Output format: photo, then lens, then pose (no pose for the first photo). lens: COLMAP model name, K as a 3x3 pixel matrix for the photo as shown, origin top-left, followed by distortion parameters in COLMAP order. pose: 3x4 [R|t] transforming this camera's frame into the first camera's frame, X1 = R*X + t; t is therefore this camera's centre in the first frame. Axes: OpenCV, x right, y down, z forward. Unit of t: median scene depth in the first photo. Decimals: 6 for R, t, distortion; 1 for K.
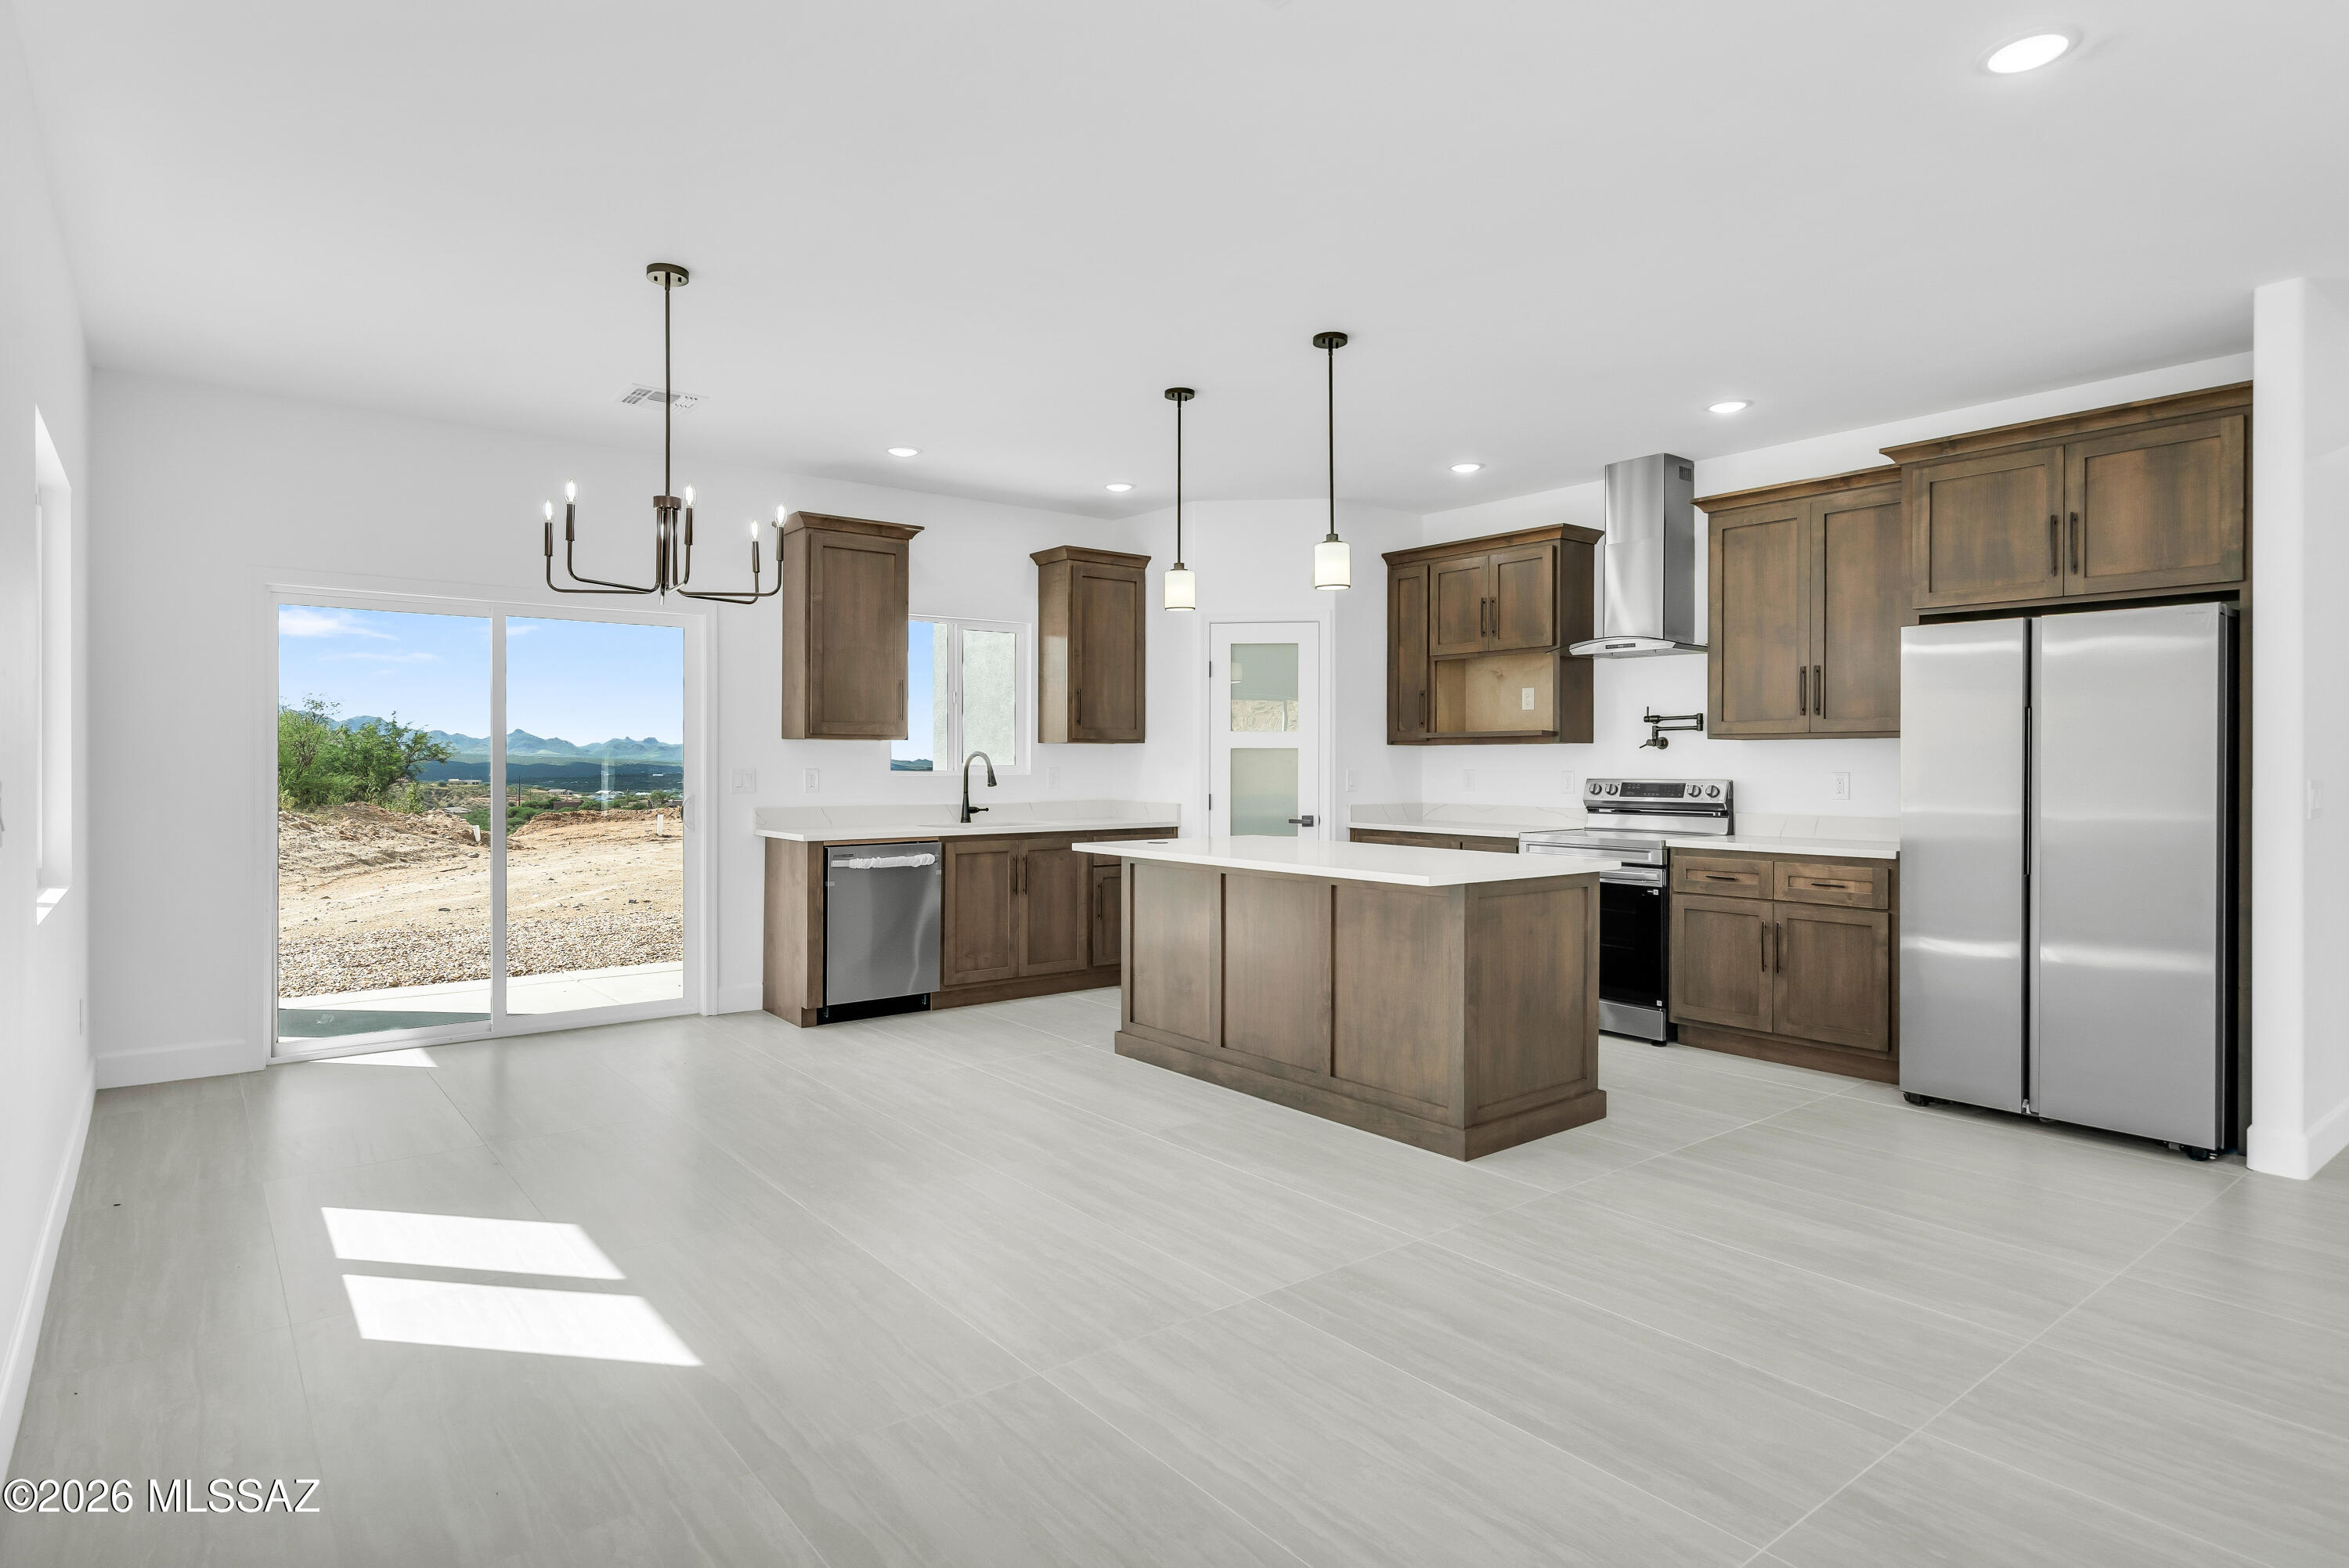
lens RADIAL K [[1220.7, 0, 1173.9], [0, 1220.7, 779.0], [0, 0, 1]] dist [0.002413, 0.000080]
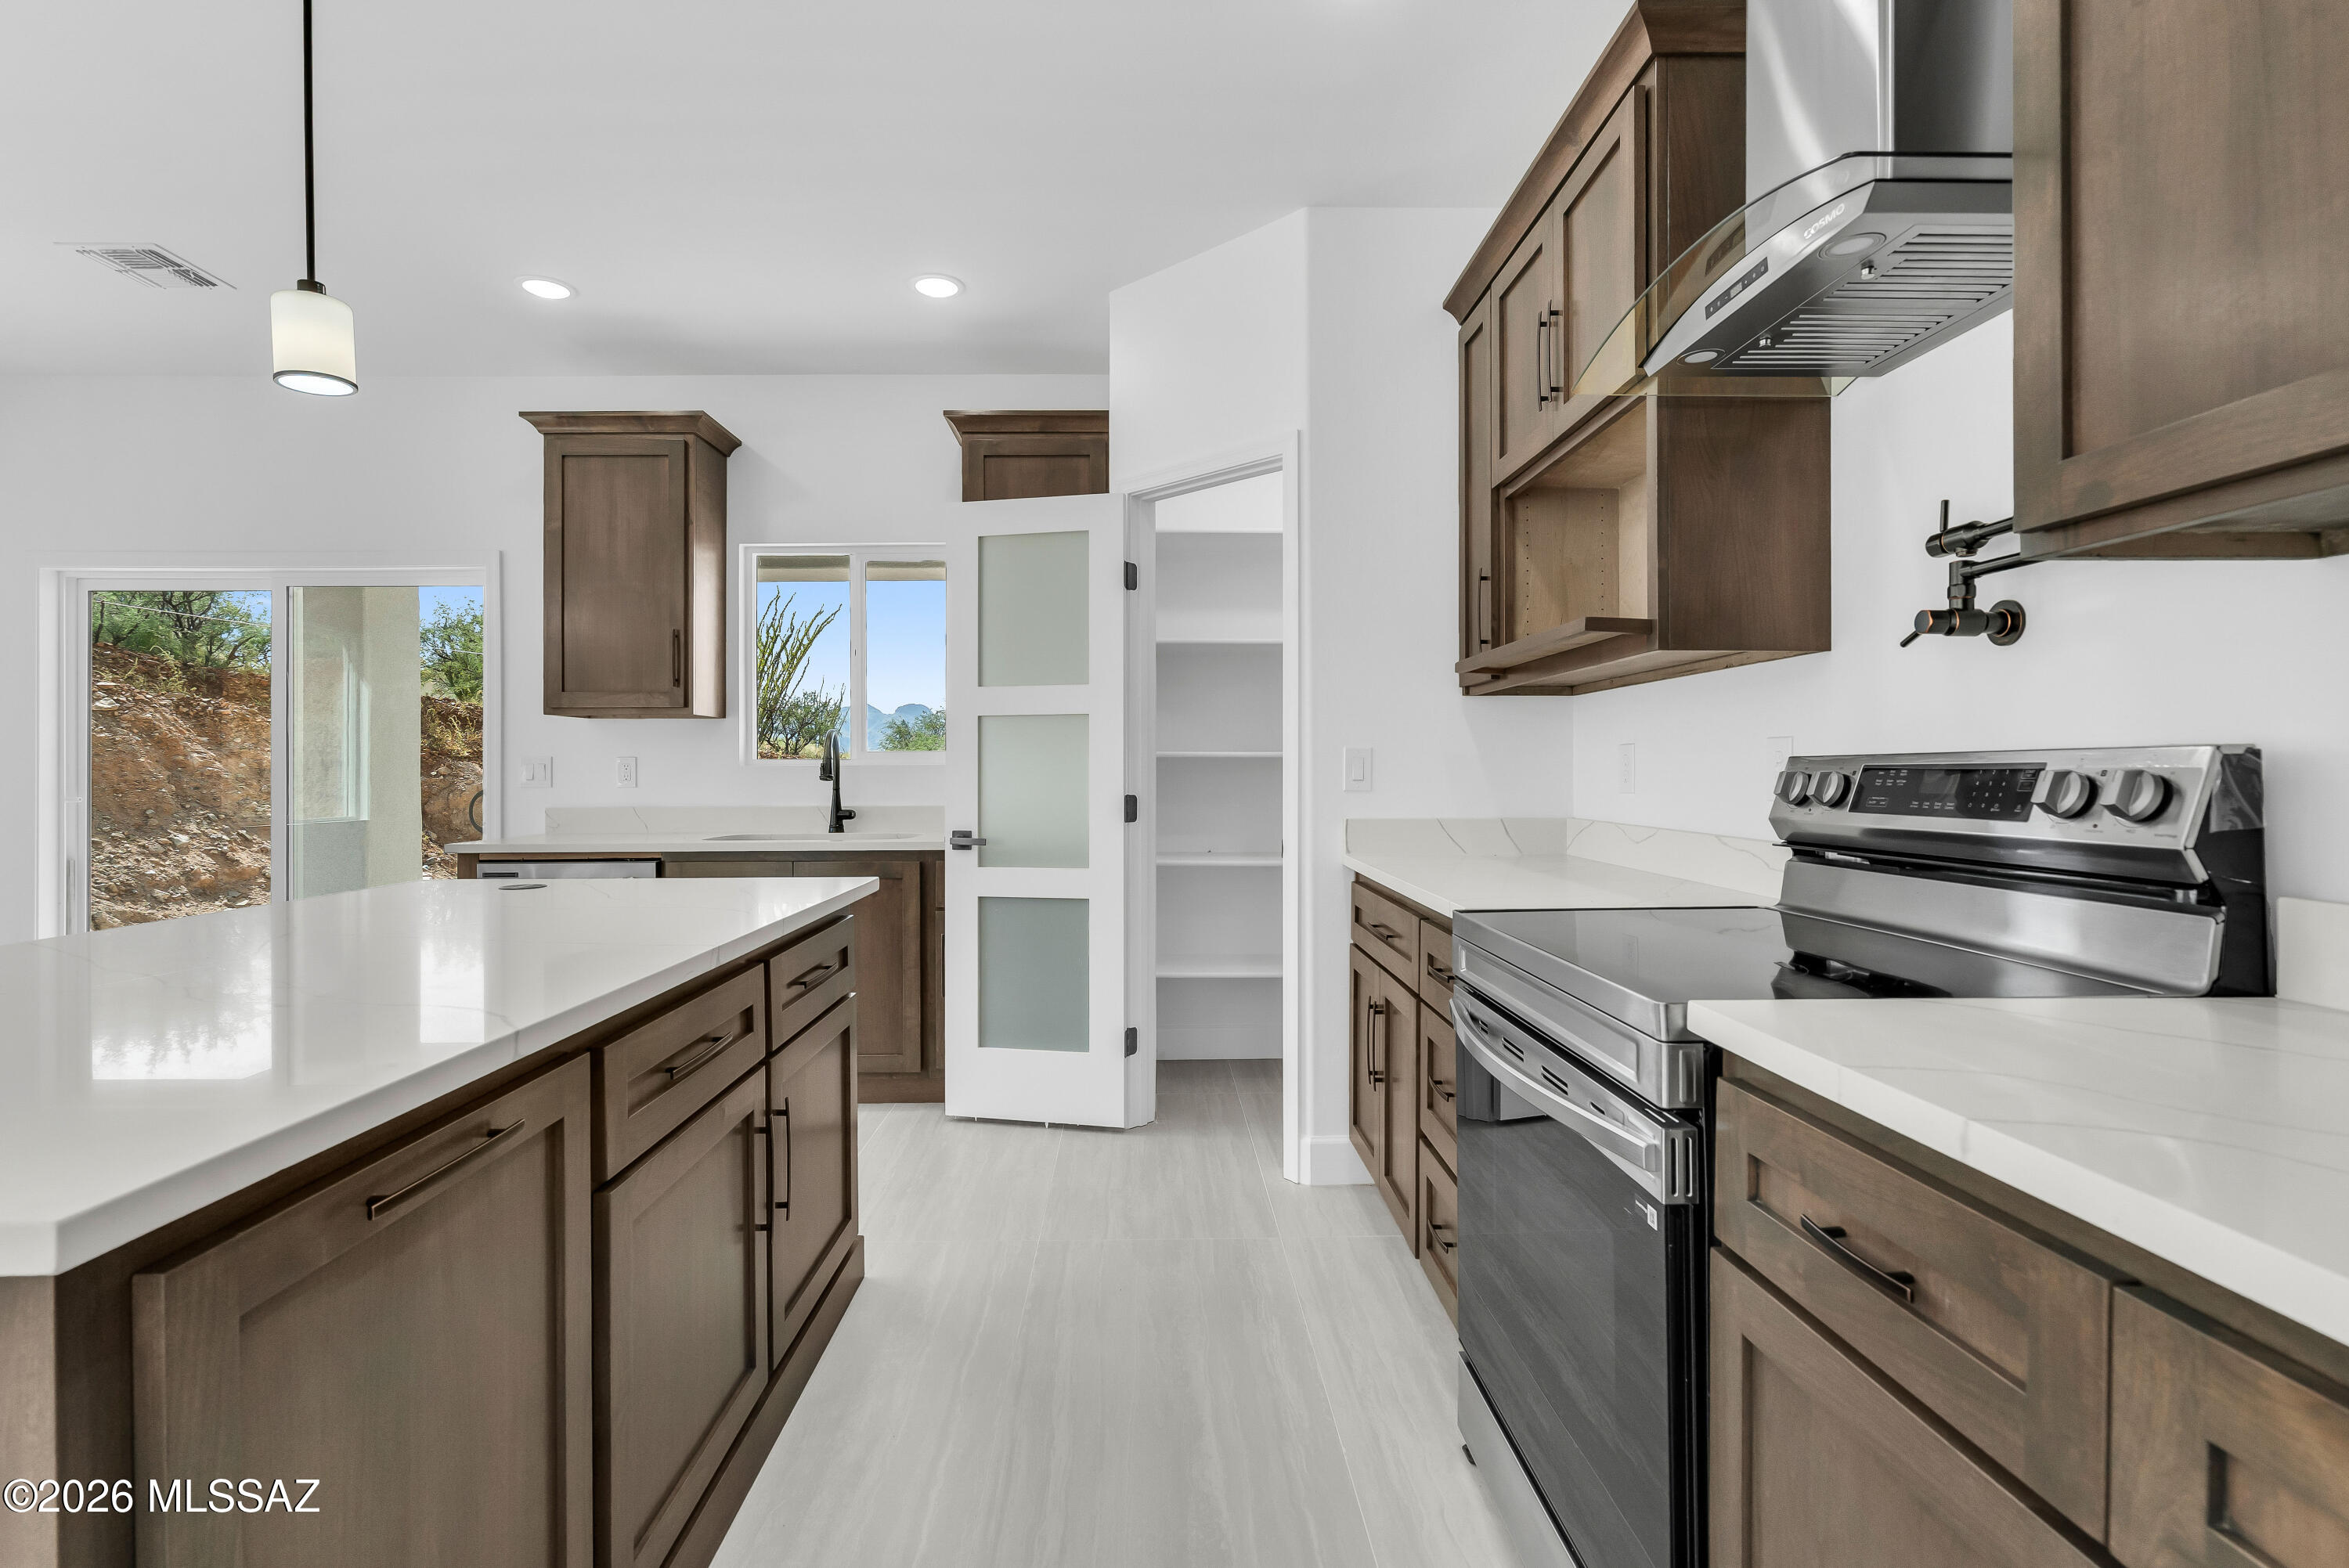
lens RADIAL K [[1083.7, 0, 1170.3], [0, 1083.7, 776.4], [0, 0, 1]] dist [-0.005754, -0.000329]
pose [[0.788591, -0.002084, -0.614914, 0.402685], [-0.001139, 0.999988, -0.004850, 0.007055], [0.614916, 0.004525, 0.788579, 0.694185]]
